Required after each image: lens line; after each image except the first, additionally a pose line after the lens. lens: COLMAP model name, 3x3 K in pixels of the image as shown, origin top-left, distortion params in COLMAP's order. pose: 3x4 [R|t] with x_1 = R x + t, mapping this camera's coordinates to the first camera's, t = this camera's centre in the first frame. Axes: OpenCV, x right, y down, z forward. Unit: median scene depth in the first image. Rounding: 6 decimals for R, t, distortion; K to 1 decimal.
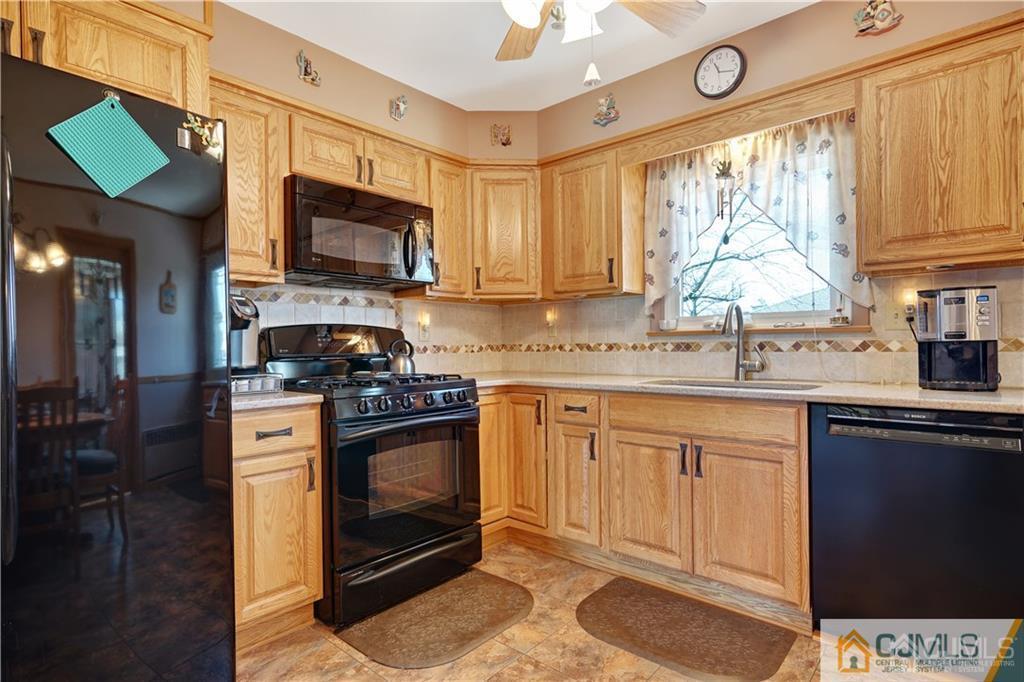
lens RADIAL K [[525.9, 0, 511.6], [0, 525.9, 344.1], [0, 0, 1]] dist [0.021074, 0.000254]
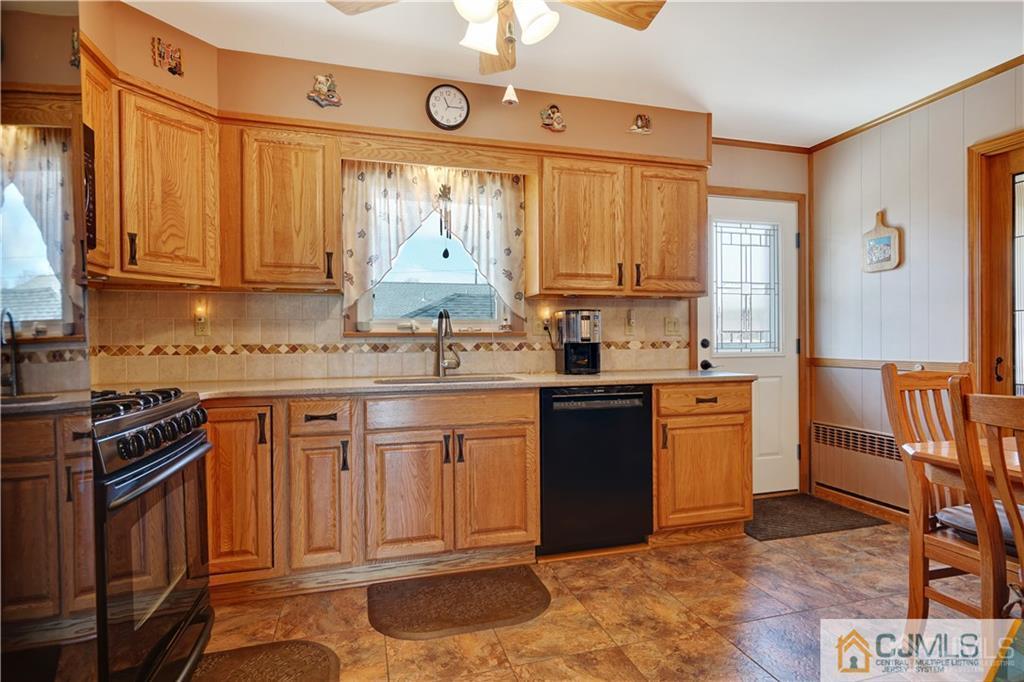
lens RADIAL K [[525.9, 0, 511.7], [0, 525.9, 344.6], [0, 0, 1]] dist [0.021074, 0.000254]
pose [[0.548134, 0.003349, 0.836384, -0.438719], [0.001303, 0.999987, -0.004858, 0.004657], [-0.836390, 0.003753, 0.548122, 0.238693]]
